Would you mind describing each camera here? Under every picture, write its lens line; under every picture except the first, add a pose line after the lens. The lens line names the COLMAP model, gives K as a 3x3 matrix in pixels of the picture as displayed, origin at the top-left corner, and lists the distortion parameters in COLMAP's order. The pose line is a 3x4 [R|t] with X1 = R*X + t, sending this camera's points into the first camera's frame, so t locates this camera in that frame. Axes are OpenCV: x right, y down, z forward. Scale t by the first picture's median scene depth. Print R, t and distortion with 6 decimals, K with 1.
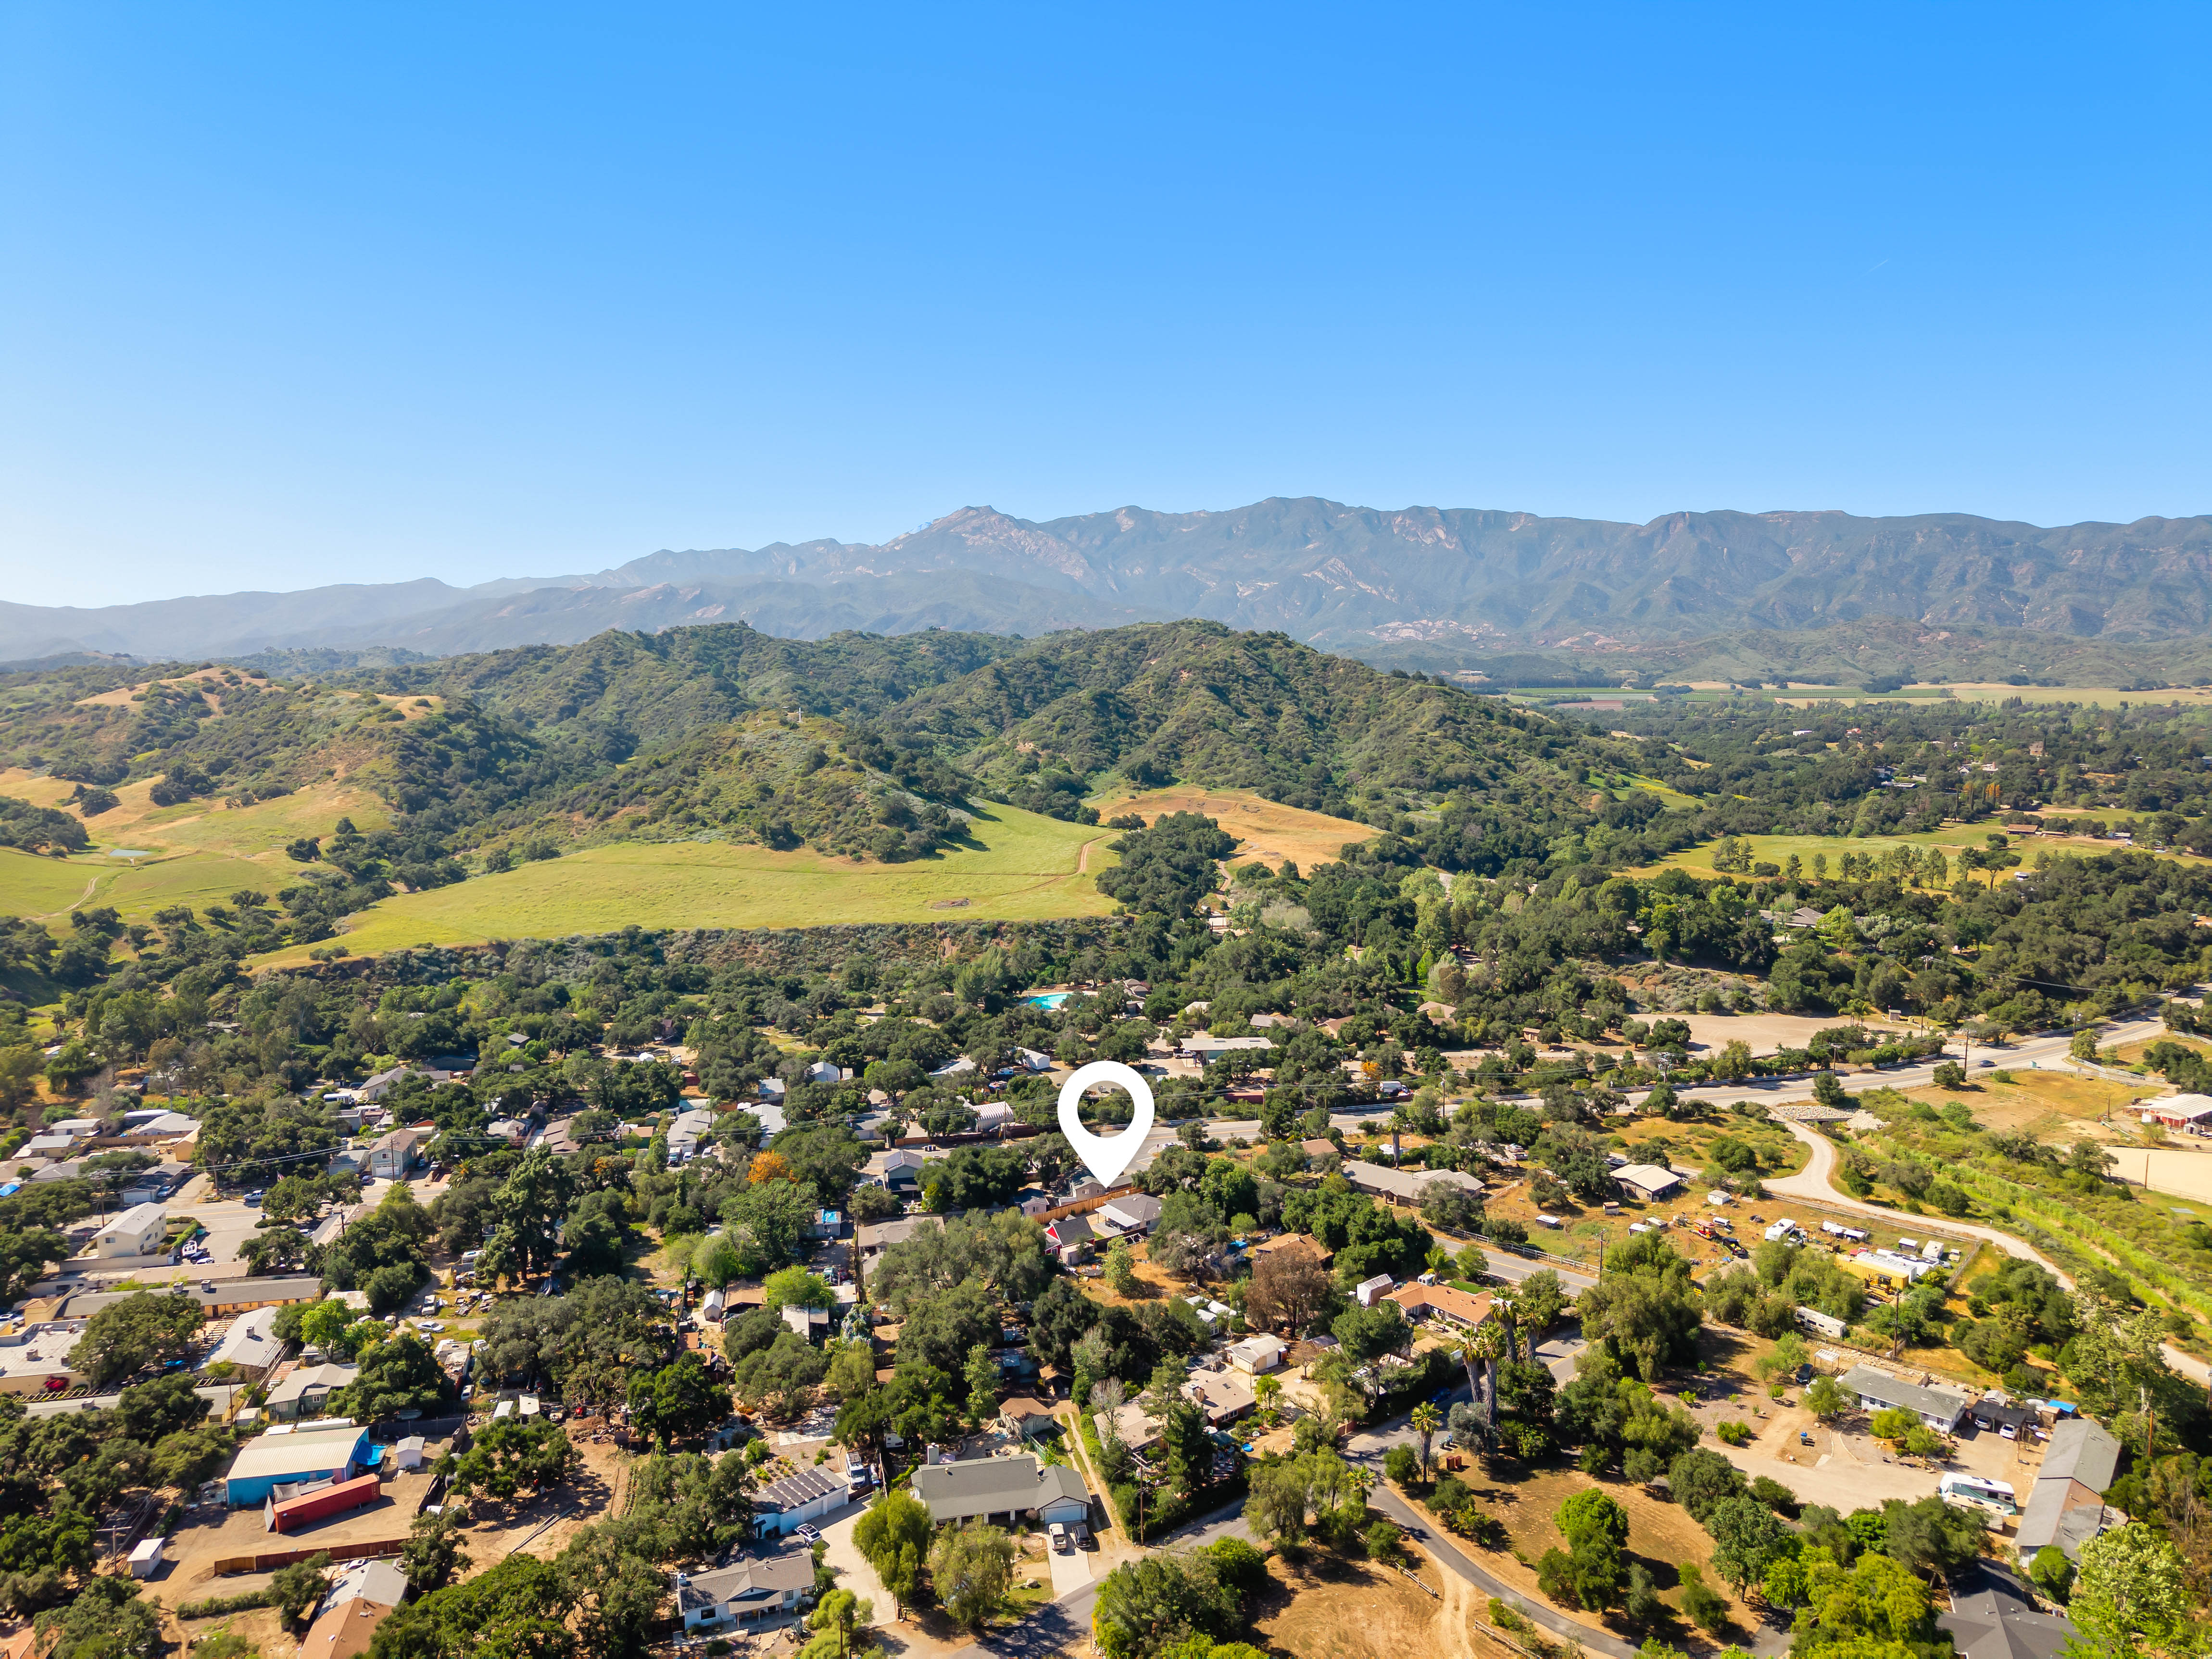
lens RADIAL K [[1499.4, 0, 1100.1], [0, 1499.4, 842.0], [0, 0, 1]] dist [0.034598, -0.038499]
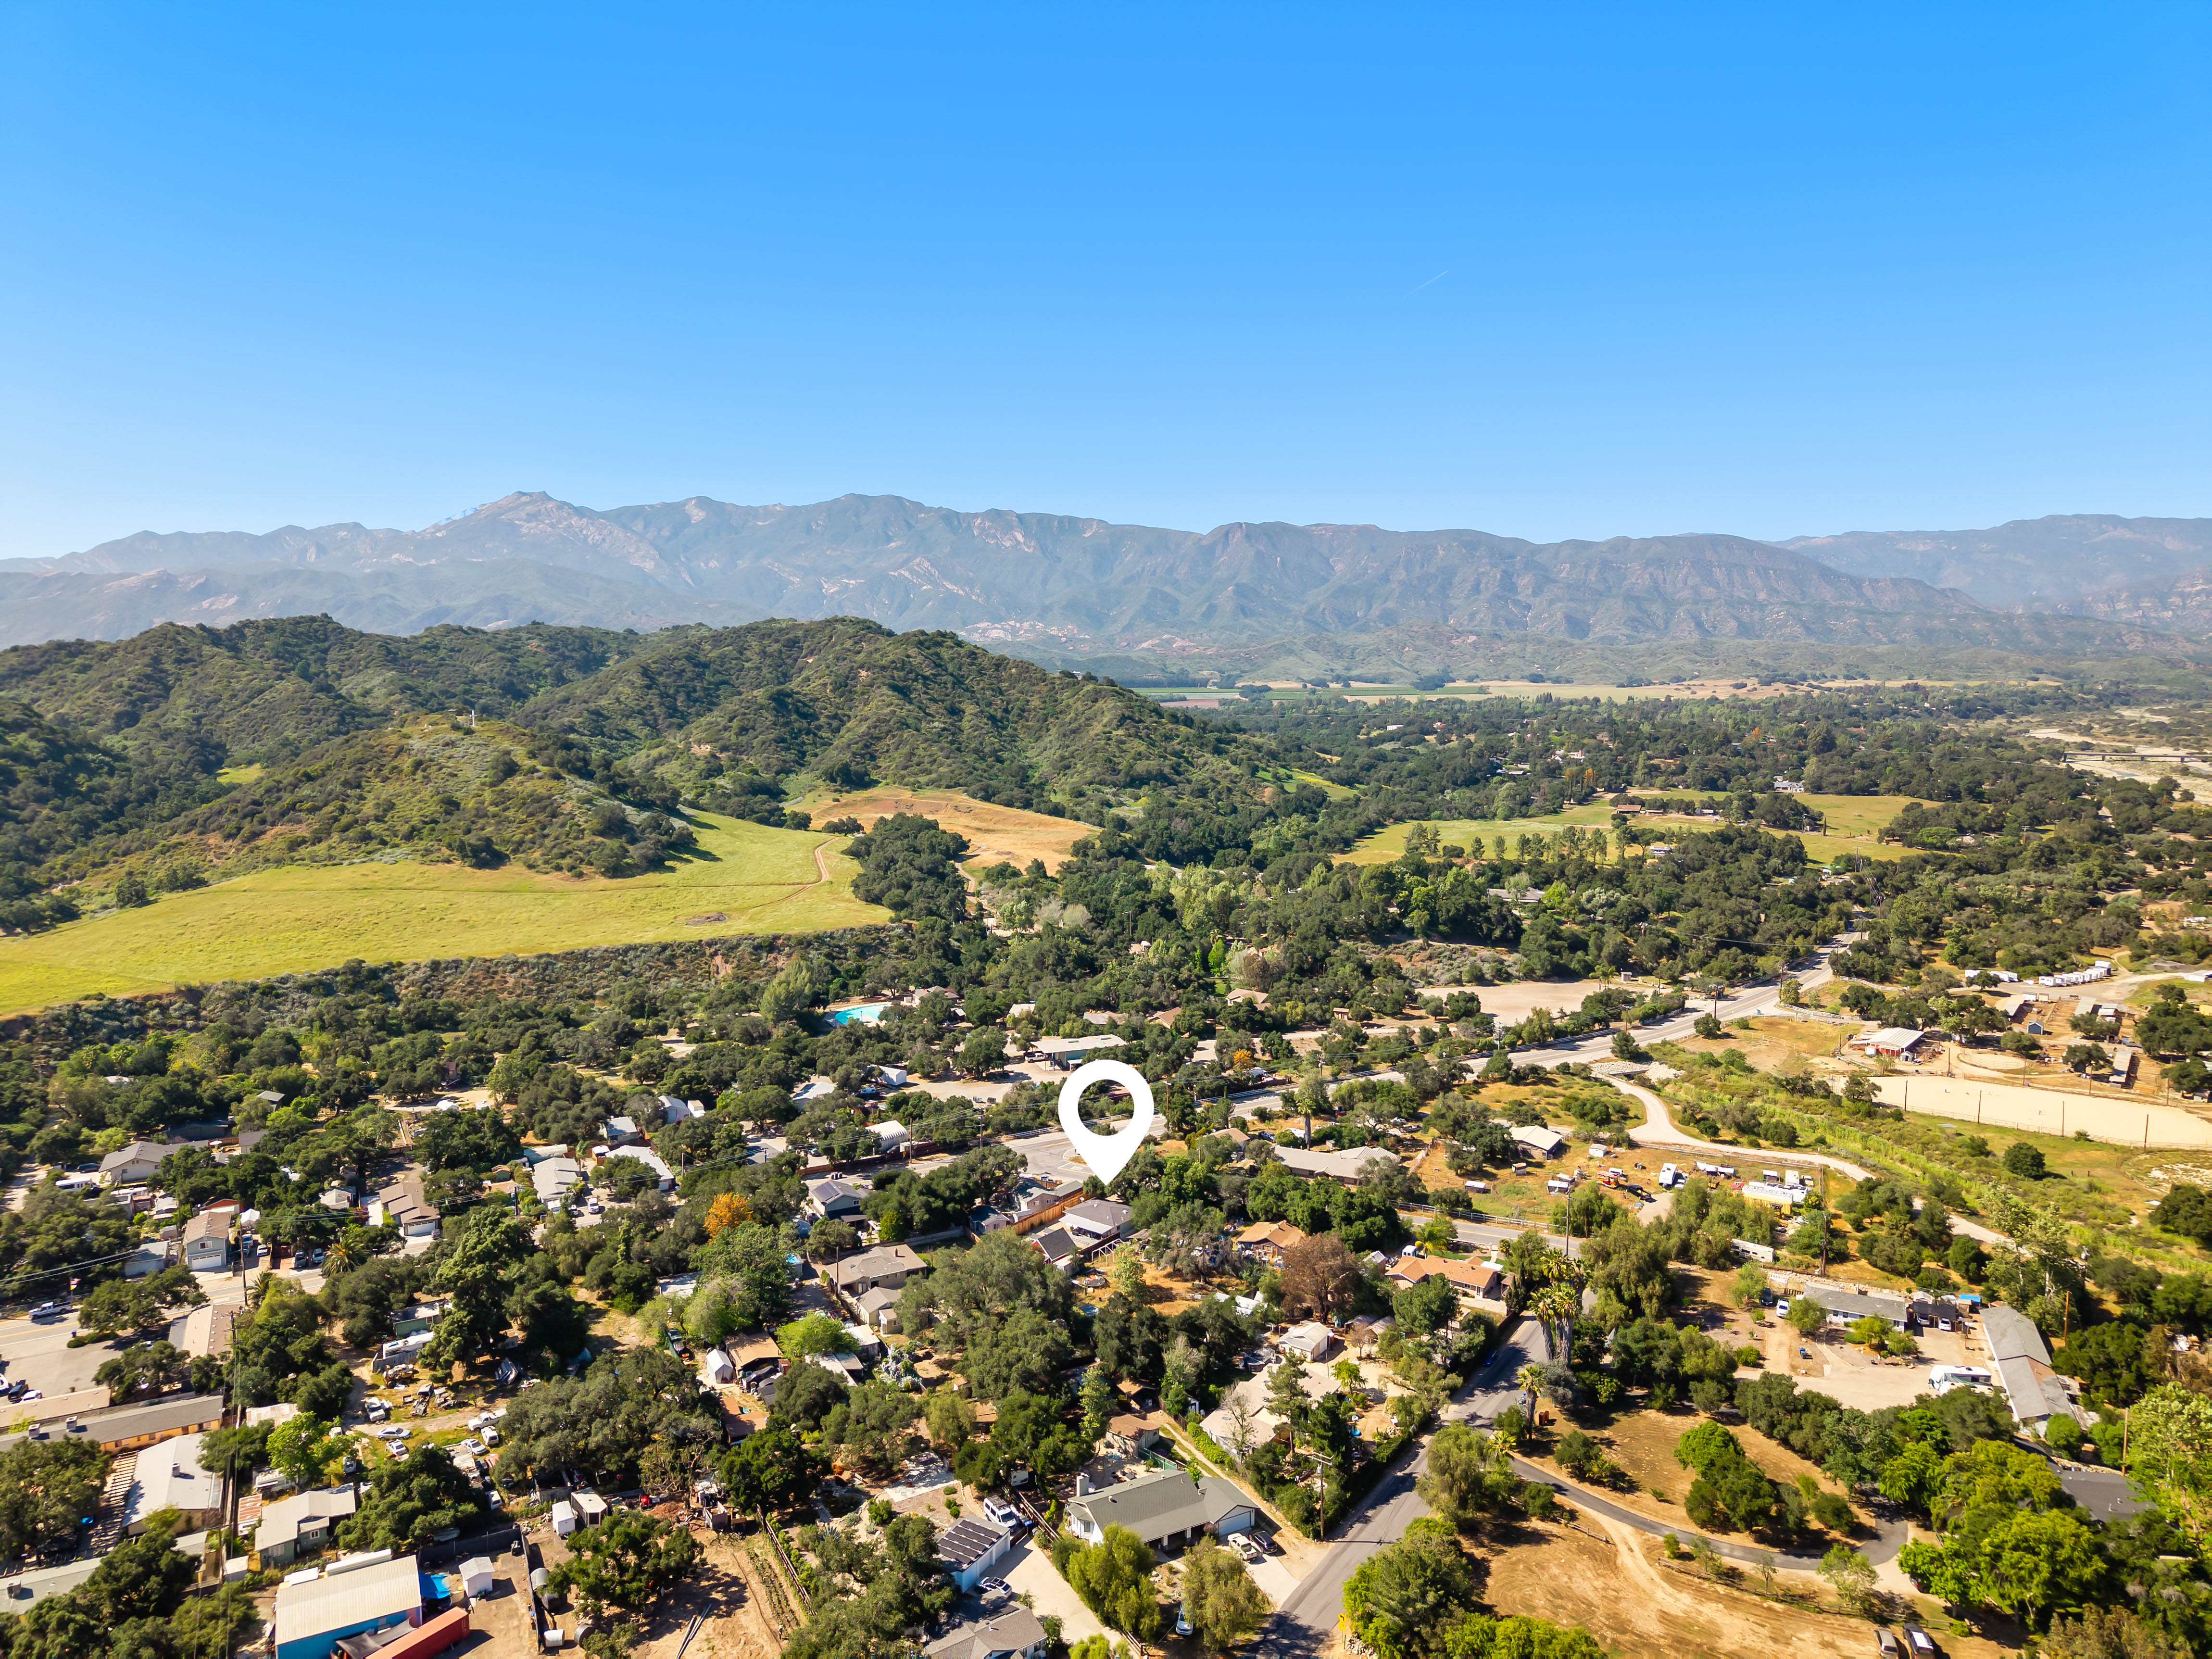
lens RADIAL K [[1499.4, 0, 1100.1], [0, 1499.4, 842.0], [0, 0, 1]] dist [0.034598, -0.038499]
pose [[0.958248, -0.032911, 0.284039, -0.142696], [0.032631, 0.999451, 0.005721, -0.004496], [-0.284072, 0.003786, 0.958796, 0.026753]]
